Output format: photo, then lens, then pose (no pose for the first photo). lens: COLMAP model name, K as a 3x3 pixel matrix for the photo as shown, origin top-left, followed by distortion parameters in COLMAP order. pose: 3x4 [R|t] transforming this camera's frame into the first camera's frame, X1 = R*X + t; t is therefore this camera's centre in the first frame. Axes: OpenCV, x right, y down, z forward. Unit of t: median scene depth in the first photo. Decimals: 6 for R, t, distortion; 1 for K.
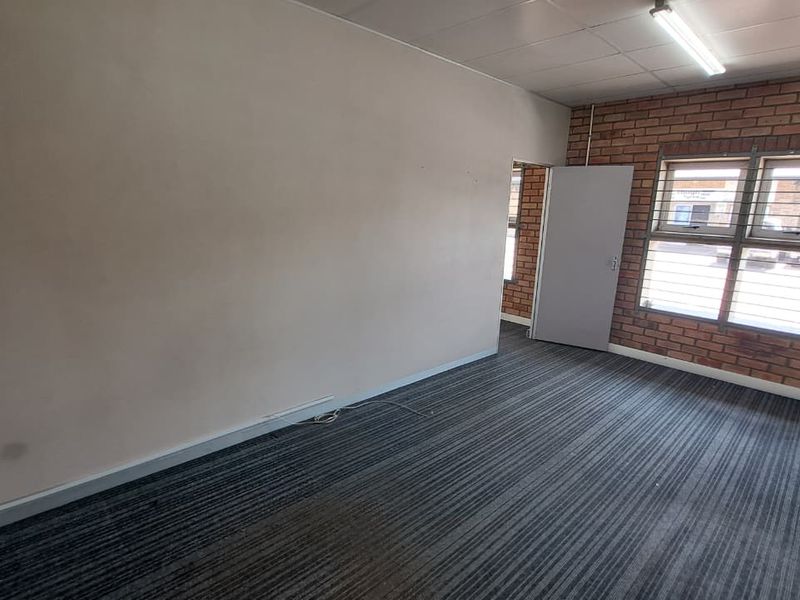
lens RADIAL K [[430.4, 0, 397.5], [0, 430.4, 301.3], [0, 0, 1]] dist [-0.002659, -0.000069]
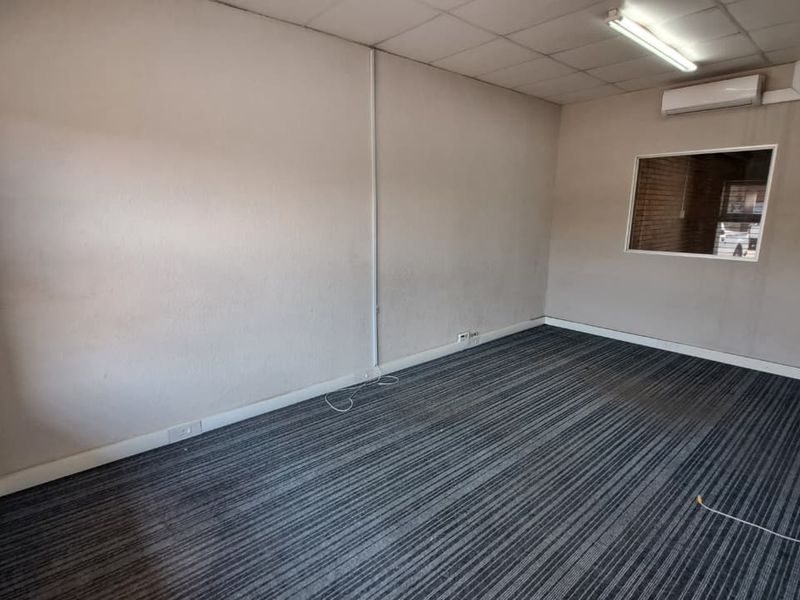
lens RADIAL K [[430.4, 0, 397.5], [0, 430.4, 301.3], [0, 0, 1]] dist [-0.002659, -0.000069]
pose [[-0.998415, -0.046685, 0.031439, 0.594419], [-0.029214, 0.907281, 0.419509, -0.320717], [-0.048109, 0.417926, -0.907206, 1.622581]]
